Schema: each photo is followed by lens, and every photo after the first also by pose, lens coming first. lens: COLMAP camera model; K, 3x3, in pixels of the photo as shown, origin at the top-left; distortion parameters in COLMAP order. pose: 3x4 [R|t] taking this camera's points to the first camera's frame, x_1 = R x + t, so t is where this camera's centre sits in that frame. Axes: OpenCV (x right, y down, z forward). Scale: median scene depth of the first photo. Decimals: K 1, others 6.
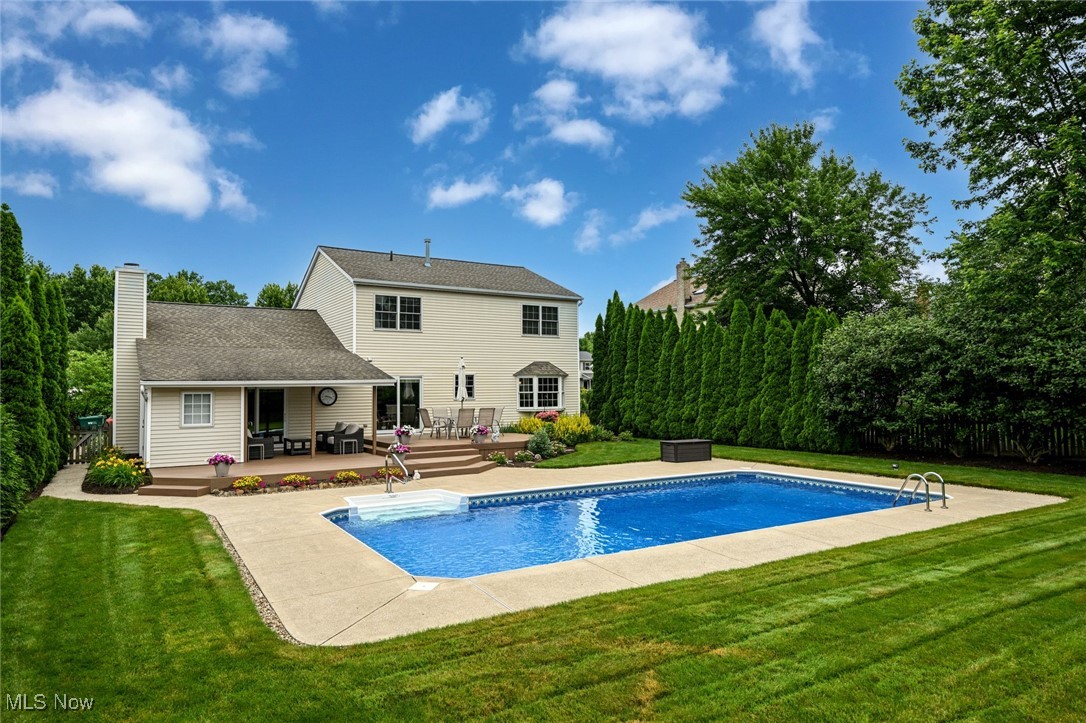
lens RADIAL K [[683.5, 0, 543.7], [0, 683.5, 365.5], [0, 0, 1]] dist [0.007822, 0.001857]
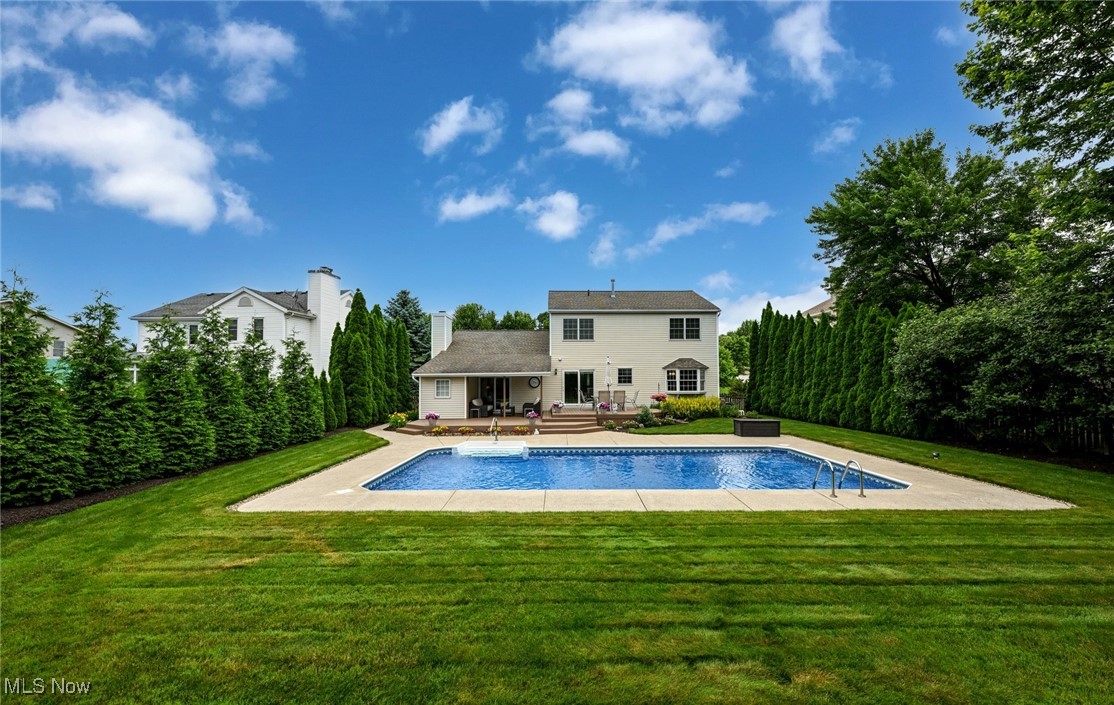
lens RADIAL K [[445.0, 0, 558.1], [0, 445.0, 374.5], [0, 0, 1]] dist [-0.000770, -0.000167]
pose [[0.850678, -0.001234, -0.525686, 0.285034], [0.015916, 0.999599, 0.023408, 0.002384], [0.525447, -0.028280, 0.850356, 0.106827]]
